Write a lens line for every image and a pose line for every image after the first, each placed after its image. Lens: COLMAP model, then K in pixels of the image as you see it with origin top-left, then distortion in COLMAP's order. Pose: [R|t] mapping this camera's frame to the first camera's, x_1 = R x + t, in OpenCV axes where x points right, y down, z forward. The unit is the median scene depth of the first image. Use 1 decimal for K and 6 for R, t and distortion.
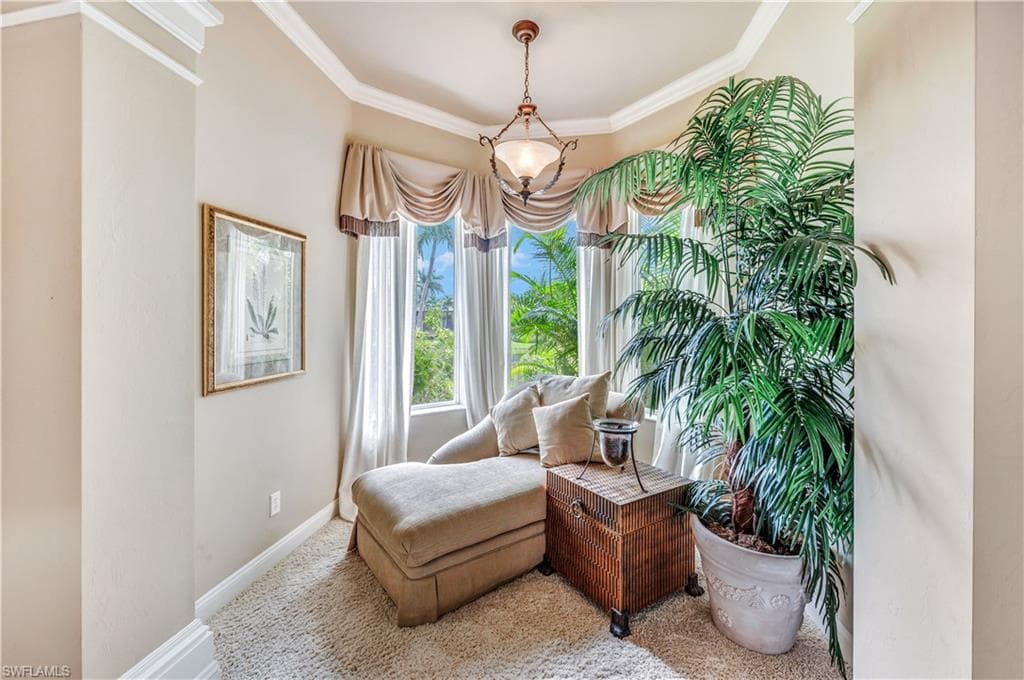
lens RADIAL K [[411.4, 0, 516.1], [0, 411.4, 327.6], [0, 0, 1]] dist [-0.010184, -0.000090]
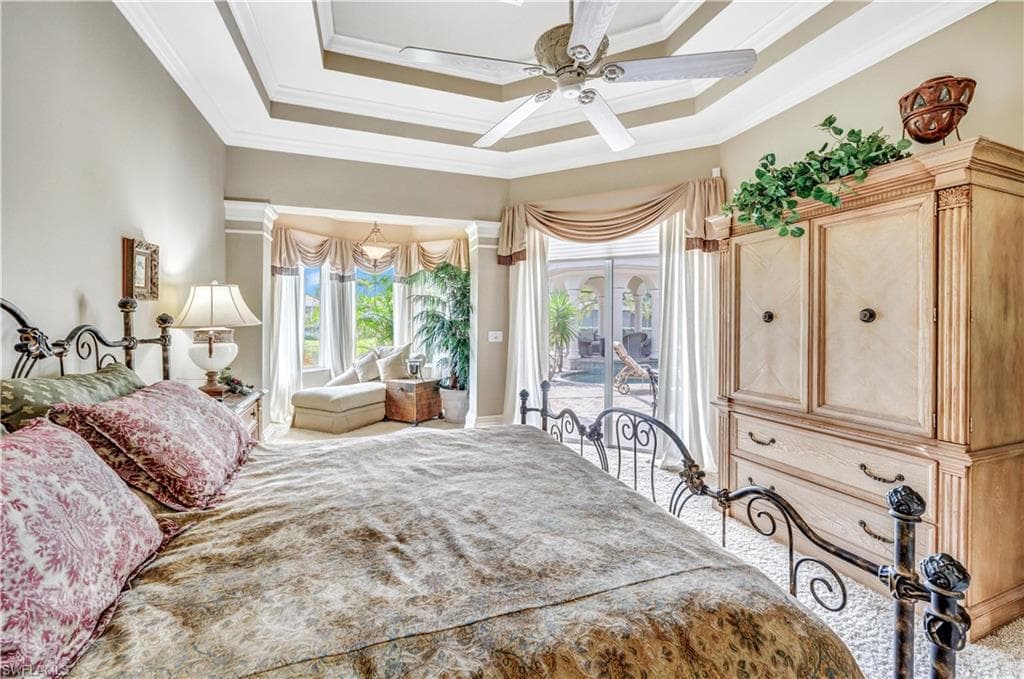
lens RADIAL K [[411.4, 0, 516.1], [0, 411.4, 327.1], [0, 0, 1]] dist [-0.010184, -0.000090]
pose [[0.886542, -0.003939, 0.462631, -0.314954], [0.001731, 0.999985, 0.005197, 0.006280], [-0.462645, -0.003807, 0.886536, -1.312498]]
